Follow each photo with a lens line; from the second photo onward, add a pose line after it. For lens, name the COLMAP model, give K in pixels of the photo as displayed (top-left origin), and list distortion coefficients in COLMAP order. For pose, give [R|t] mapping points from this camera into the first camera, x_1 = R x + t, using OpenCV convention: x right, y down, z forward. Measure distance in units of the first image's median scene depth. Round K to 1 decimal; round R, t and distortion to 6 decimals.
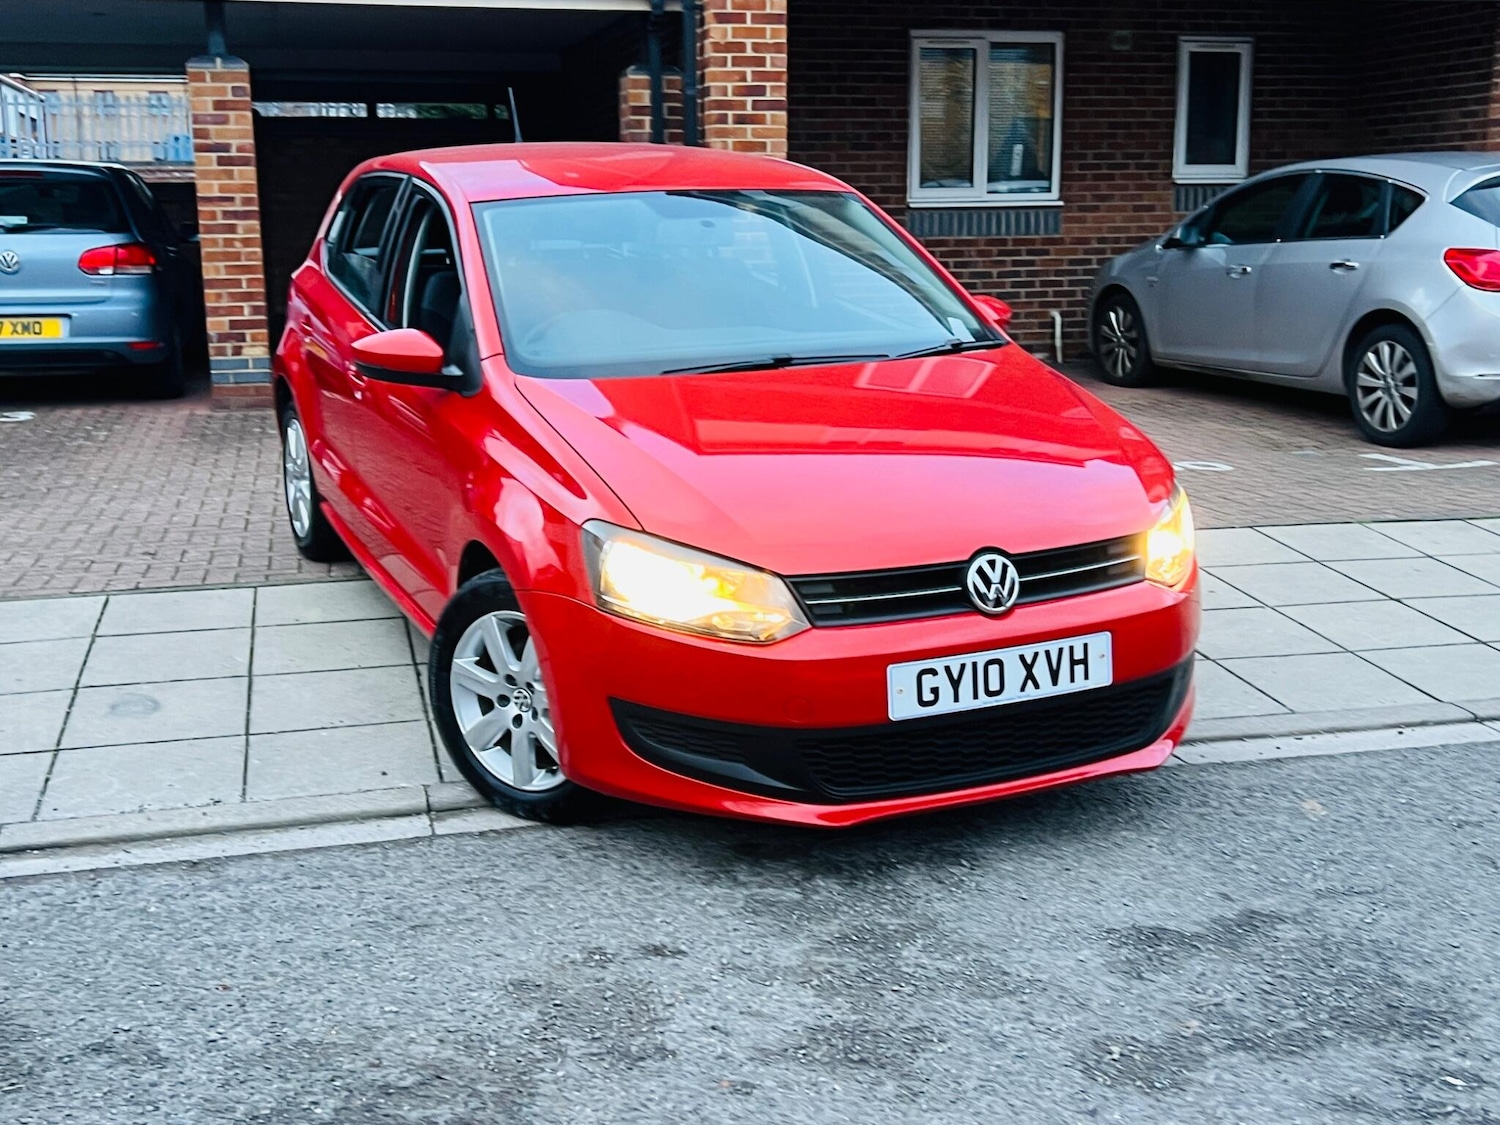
lens RADIAL K [[1734.3, 0, 741.6], [0, 1734.3, 576.2], [0, 0, 1]] dist [0.136525, -0.347901]
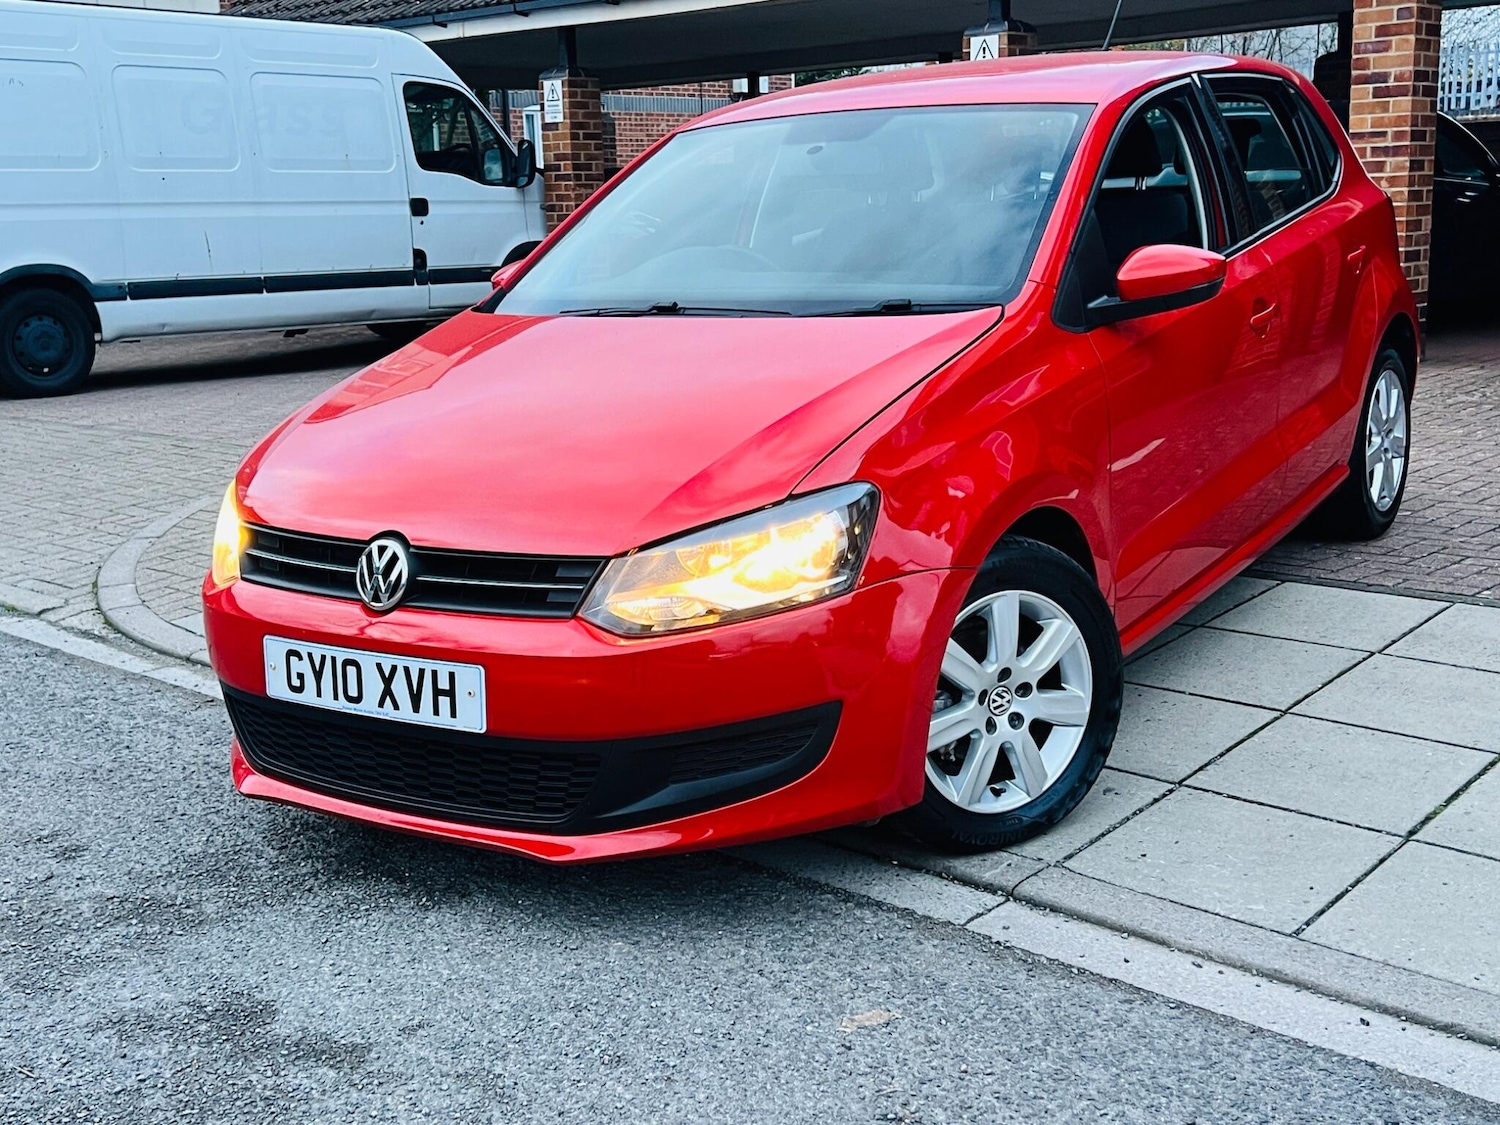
lens RADIAL K [[1738.7, 0, 749.8], [0, 1738.7, 571.9], [0, 0, 1]] dist [0.114633, -0.270635]
pose [[0.538713, 0.179712, -0.823099, 0.786766], [-0.157839, 0.981214, 0.110930, -0.099614], [0.827572, 0.070158, 0.556958, 0.568199]]
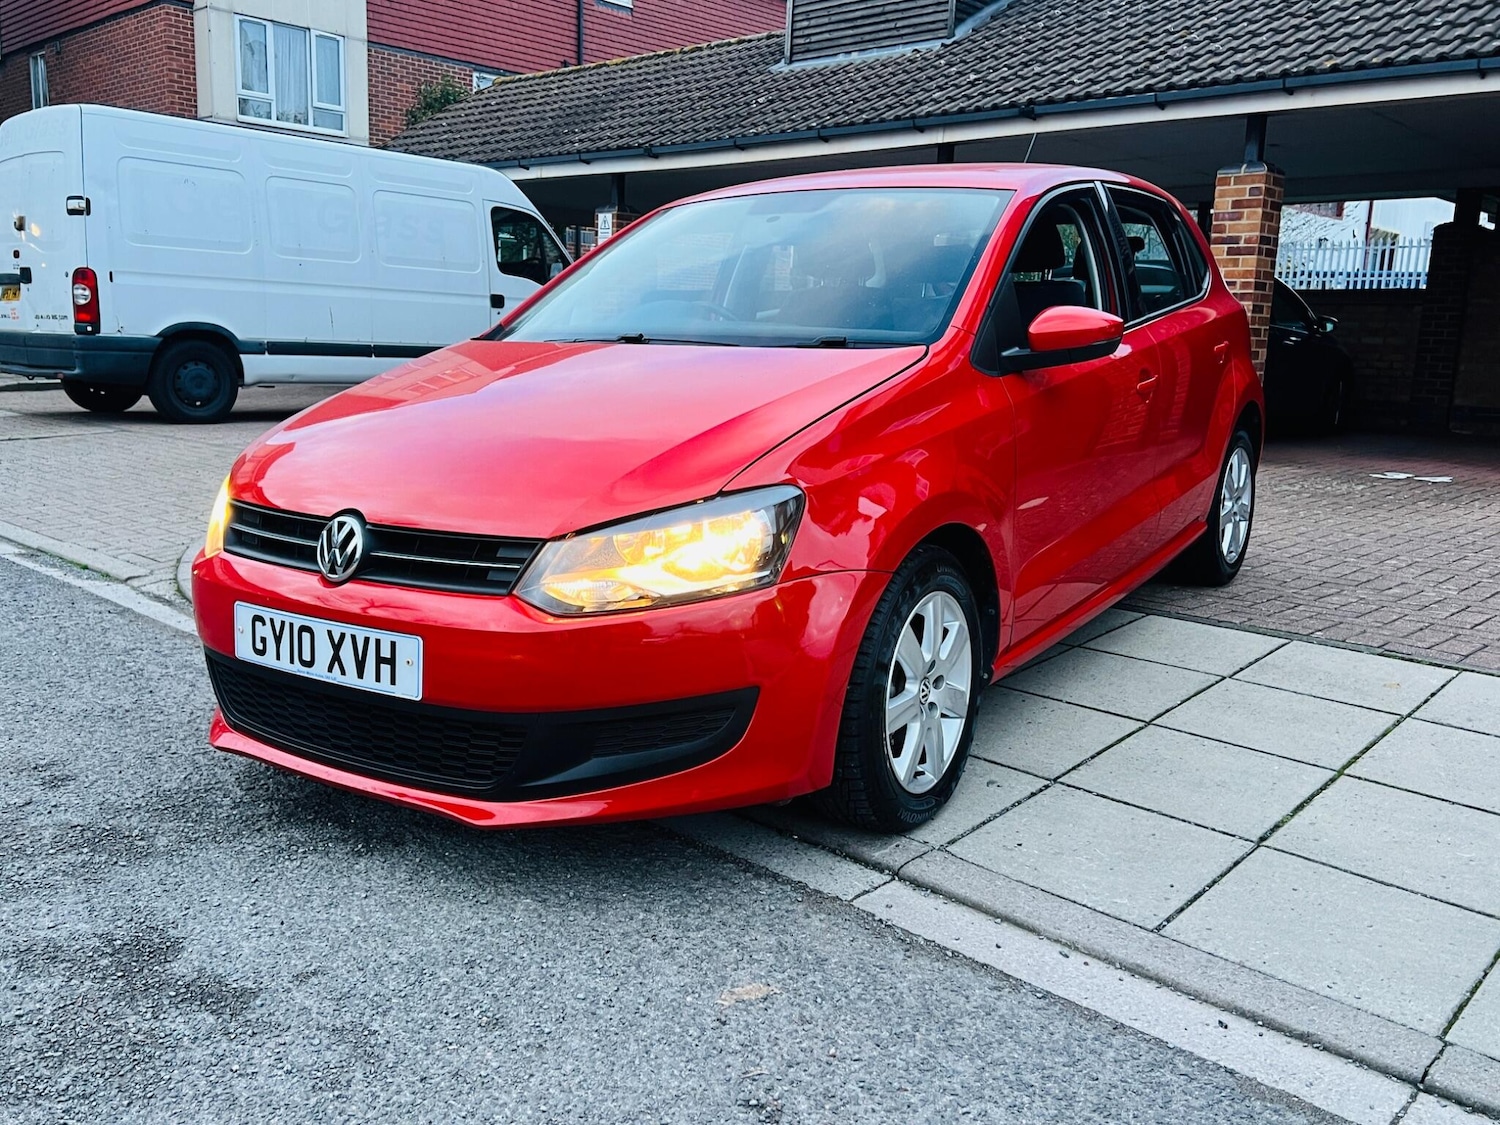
lens RADIAL K [[1265.7, 0, 750.1], [0, 1265.7, 569.2], [0, 0, 1]] dist [0.043525, -0.043953]
pose [[0.530662, 0.192928, -0.825334, 0.683154], [-0.219249, 0.971853, 0.086208, -0.073780], [0.818736, 0.135206, 0.558025, 0.679020]]
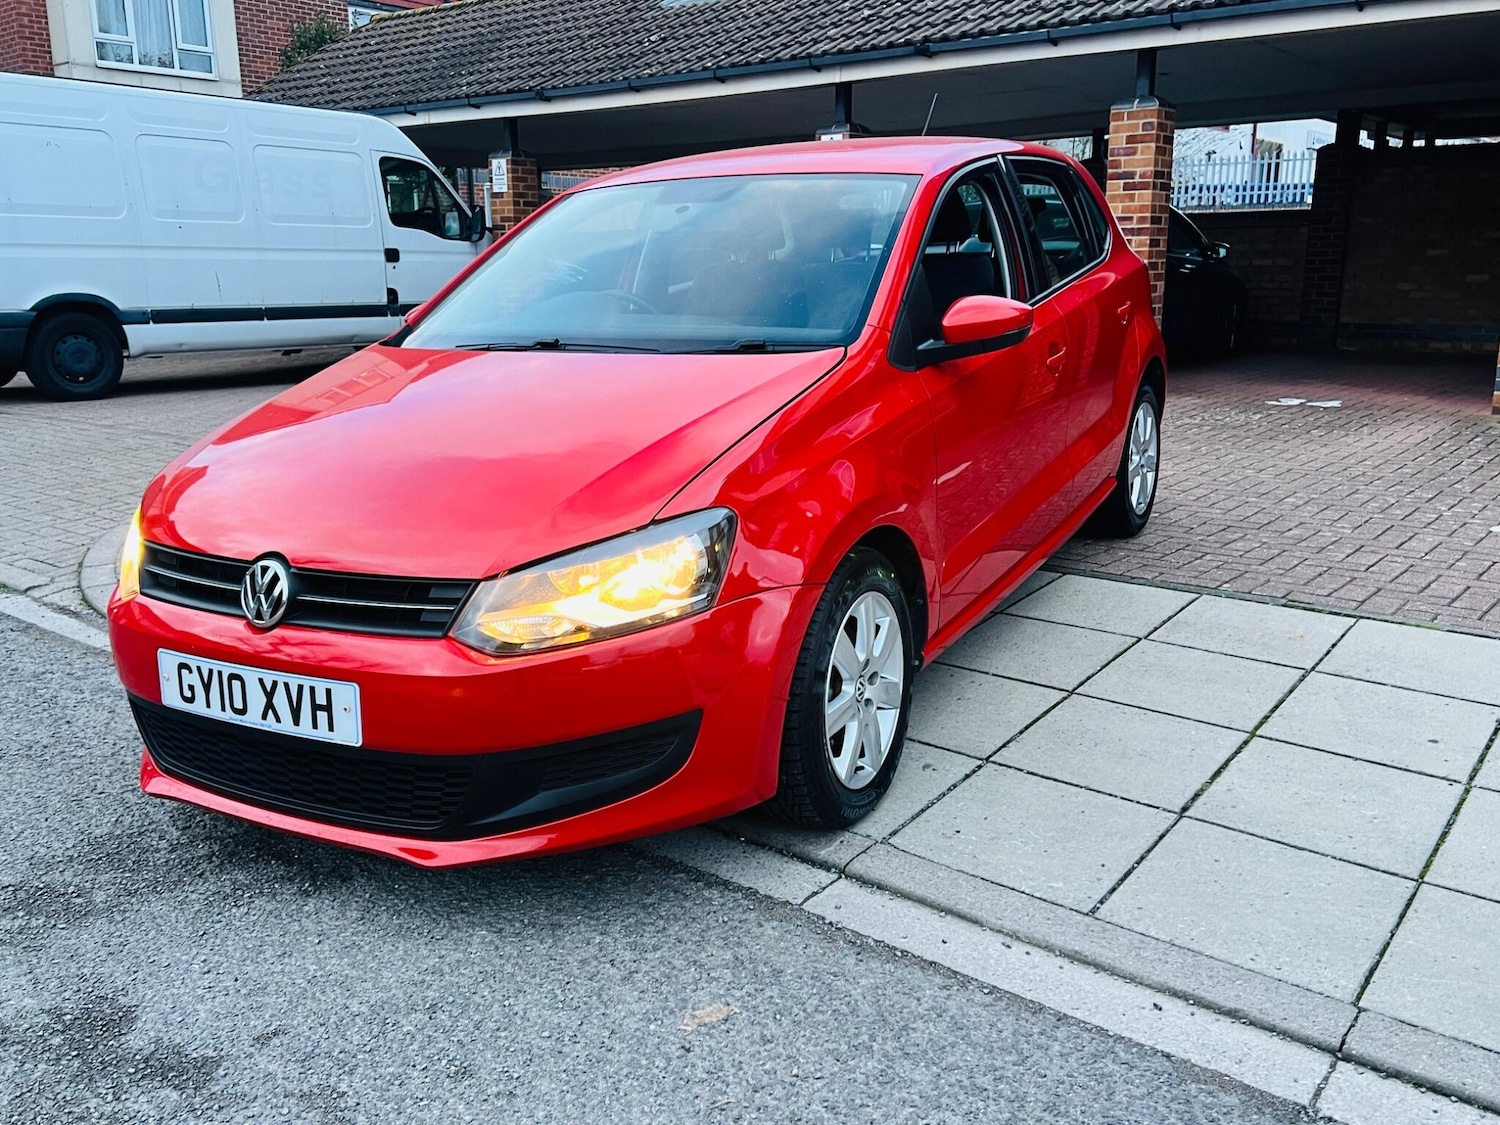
lens RADIAL K [[1265.7, 0, 769.3], [0, 1265.7, 563.8], [0, 0, 1]] dist [0.044363, -0.042389]
pose [[0.605152, 0.202840, -0.769836, 0.676884], [-0.173870, 0.977327, 0.120835, -0.111344], [0.776891, 0.060728, 0.626699, 0.665691]]
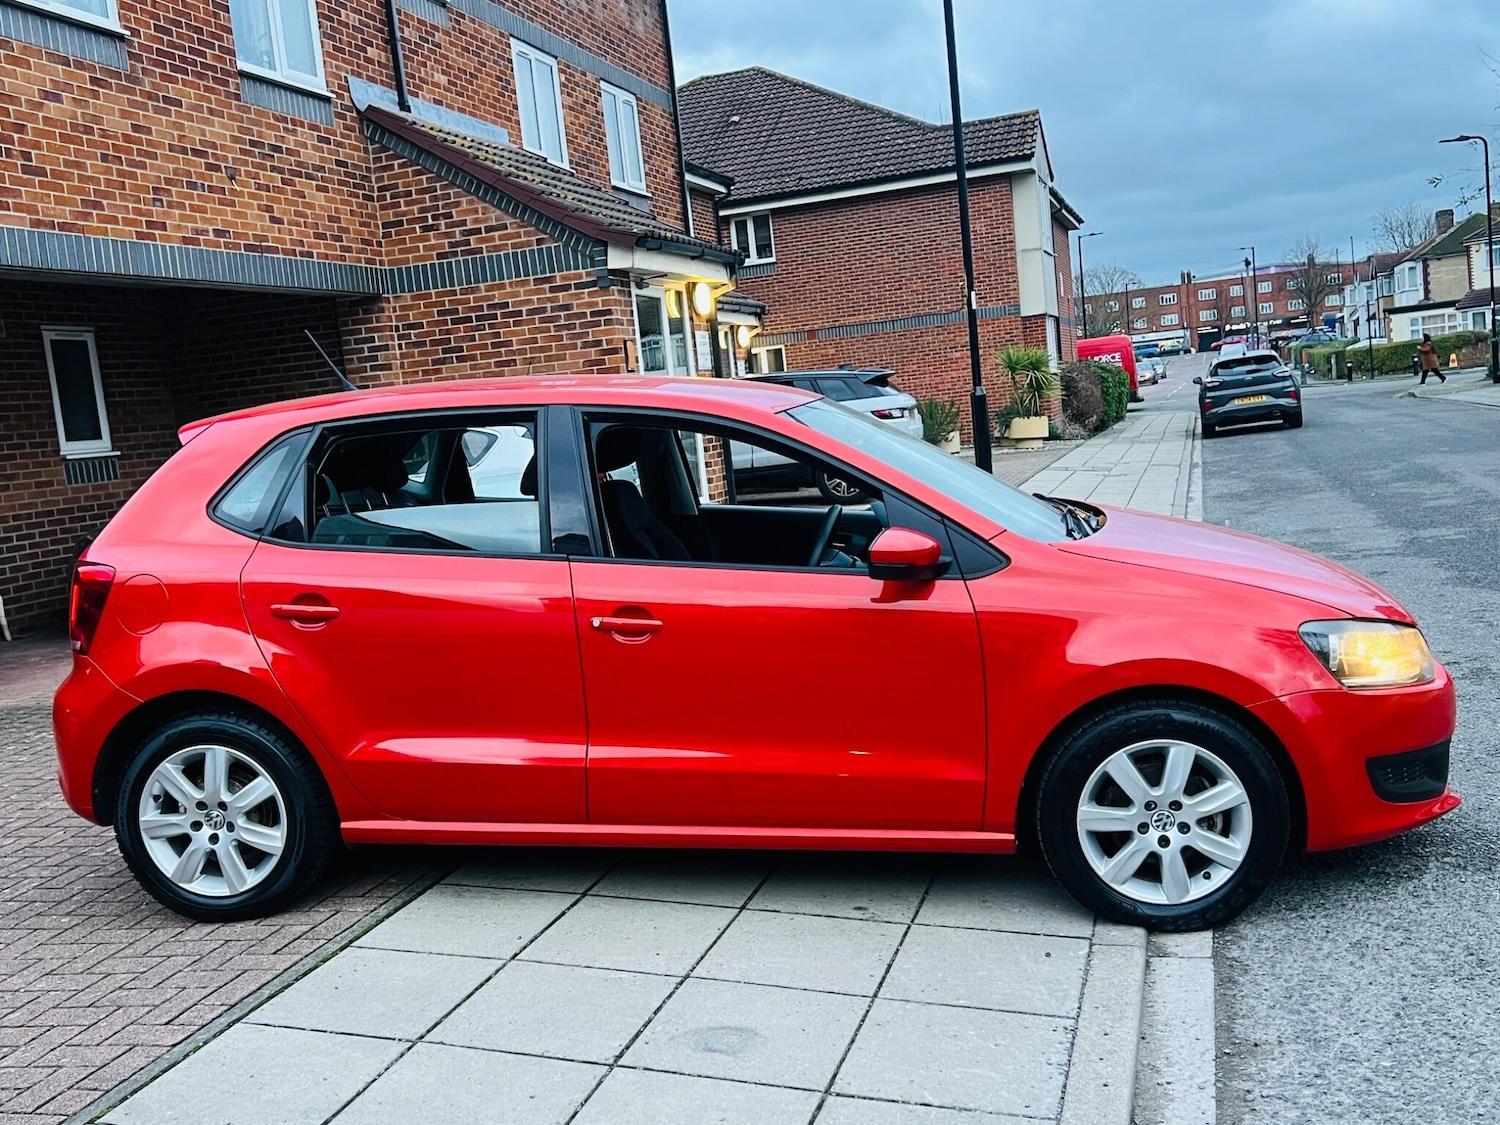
lens RADIAL K [[1459.4, 0, 750.0], [0, 1459.4, 579.6], [0, 0, 1]] dist [0.083898, -0.148439]
pose [[0.517758, -0.145101, 0.843132, -0.966433], [0.268108, 0.963388, 0.001155, -0.139531], [-0.812431, 0.225453, 0.537705, 0.637886]]
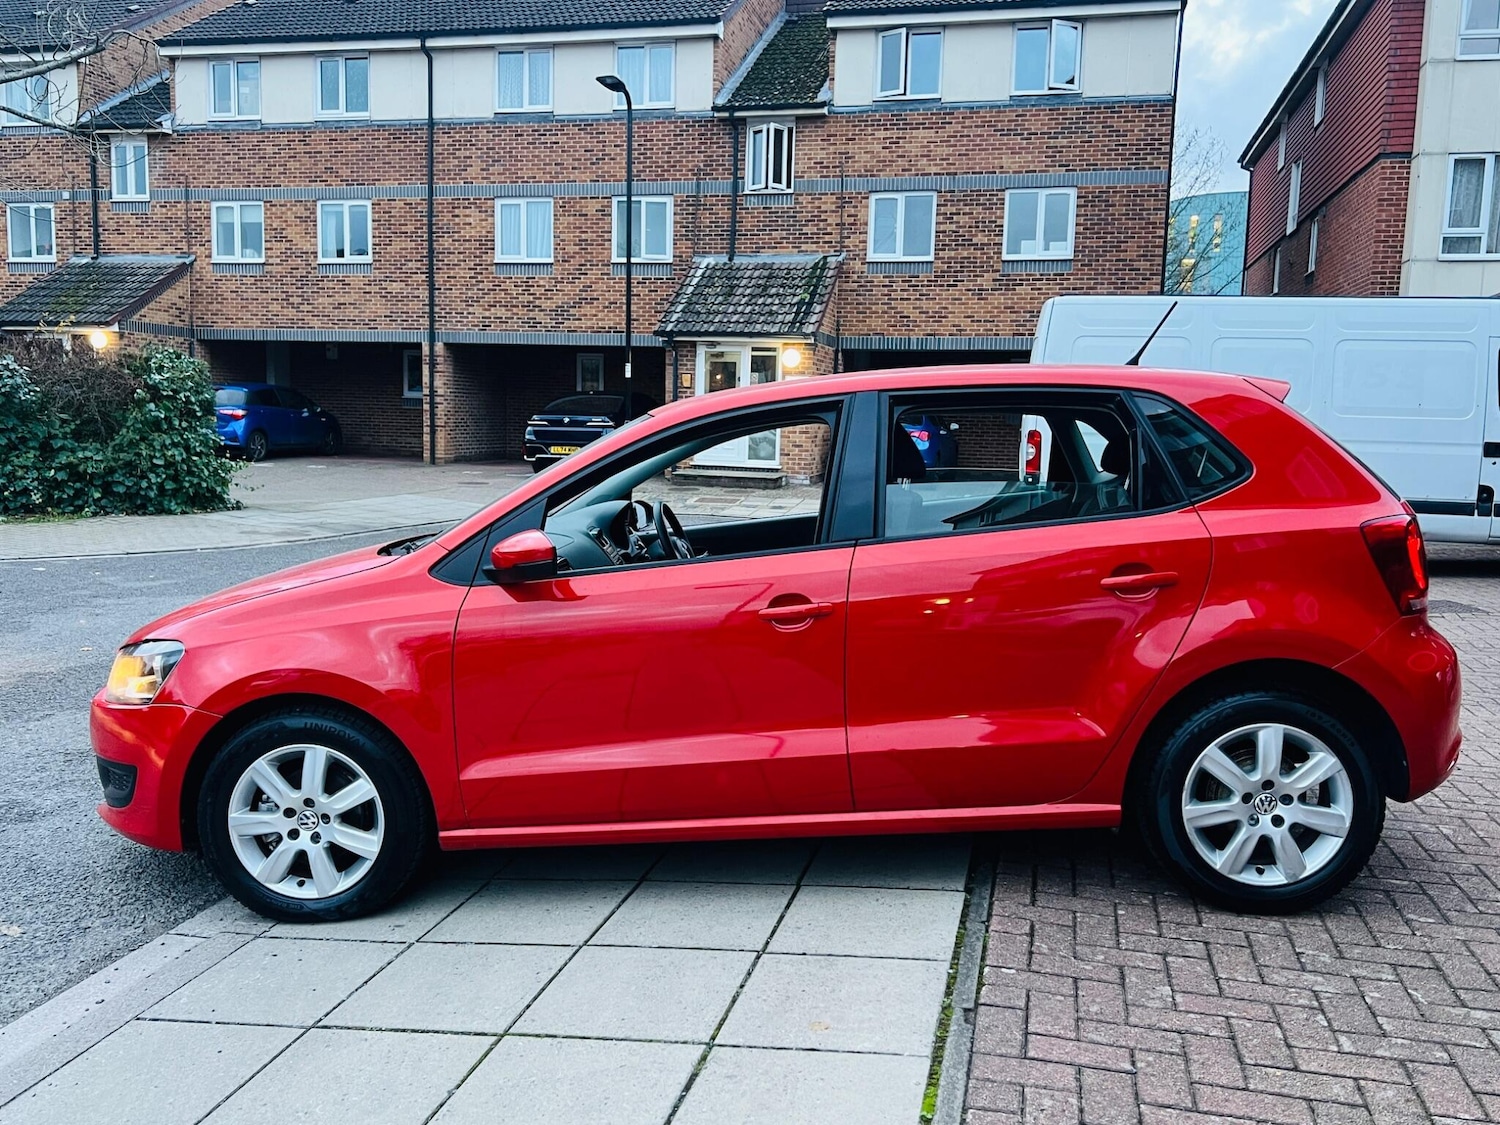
lens RADIAL K [[1265.7, 0, 769.3], [0, 1265.7, 563.8], [0, 0, 1]] dist [0.044363, -0.042389]
pose [[-0.463808, 0.114695, -0.878480, 0.787018], [-0.195179, 0.953993, 0.227602, -0.378069], [0.864169, 0.277025, -0.420083, 1.645552]]
